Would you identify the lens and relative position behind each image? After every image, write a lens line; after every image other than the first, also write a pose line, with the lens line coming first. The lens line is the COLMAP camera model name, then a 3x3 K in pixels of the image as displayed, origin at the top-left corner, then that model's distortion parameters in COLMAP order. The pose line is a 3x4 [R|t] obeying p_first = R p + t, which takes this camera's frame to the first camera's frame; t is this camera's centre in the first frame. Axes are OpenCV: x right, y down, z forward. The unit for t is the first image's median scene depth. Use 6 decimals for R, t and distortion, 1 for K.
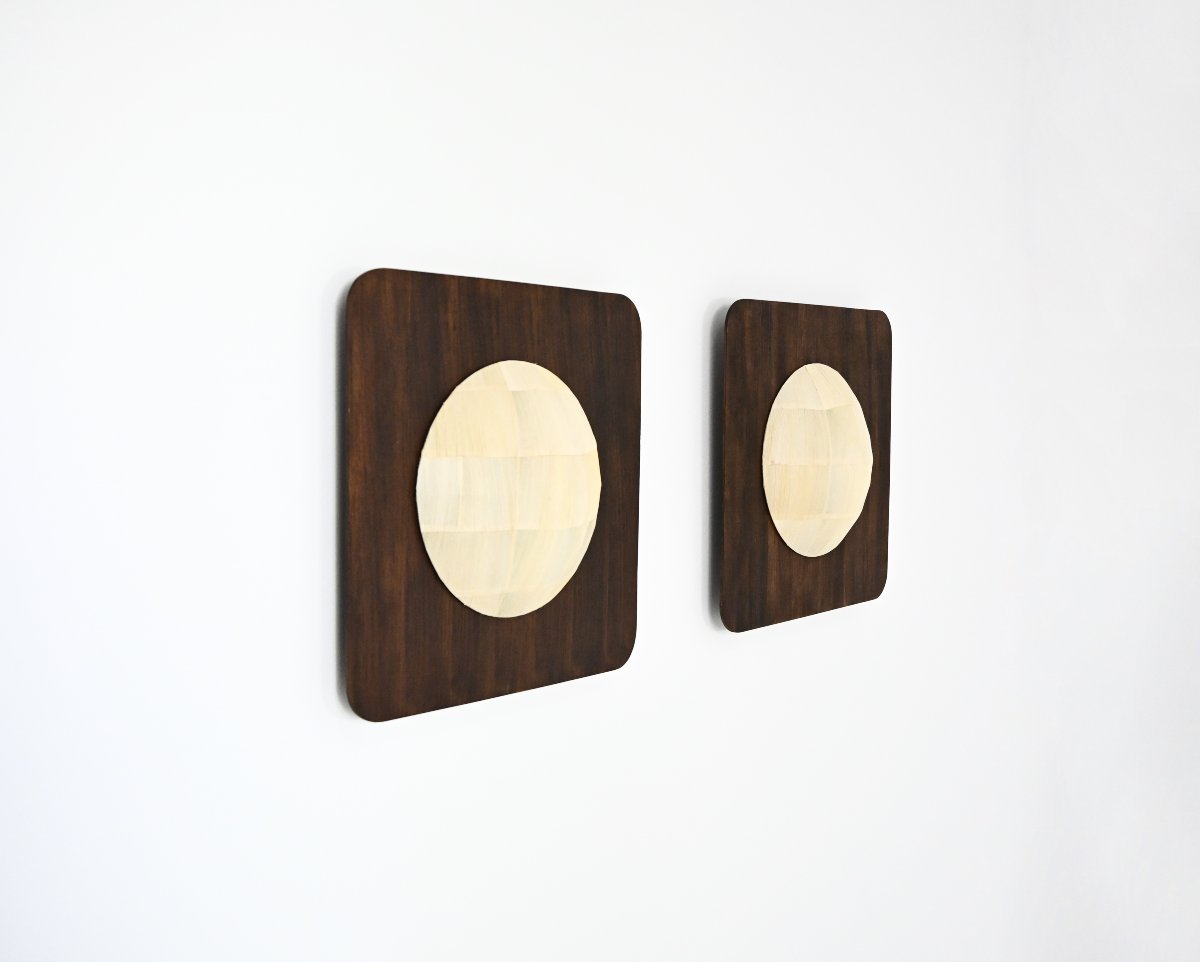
lens RADIAL K [[1334.1, 0, 599.3], [0, 1334.1, 481.6], [0, 0, 1]] dist [-0.018415, 0.000000]
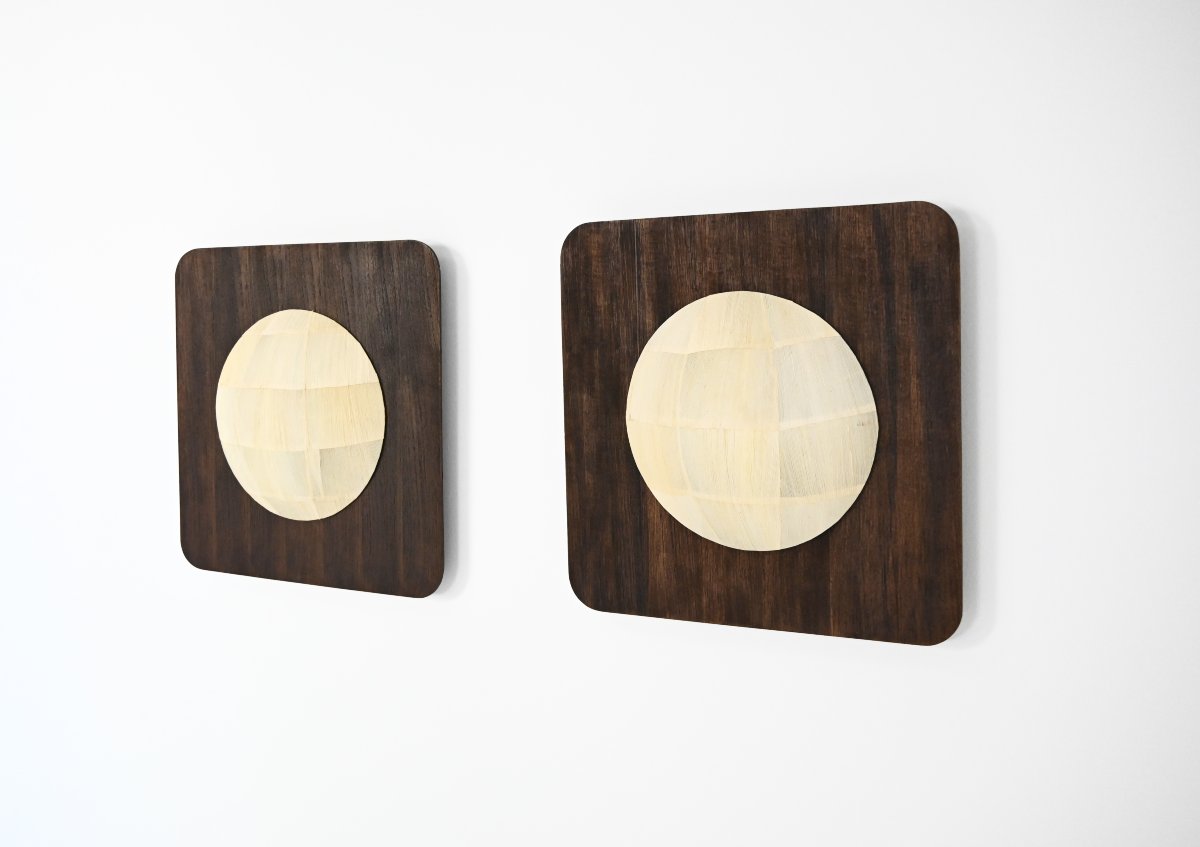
lens RADIAL K [[1176.6, 0, 598.4], [0, 1176.6, 415.9], [0, 0, 1]] dist [-0.009514, 0.000000]
pose [[0.227279, 0.067794, -0.971467, 0.981453], [-0.052039, 0.996994, 0.057401, -0.065838], [0.972438, 0.037508, 0.230124, 0.965373]]
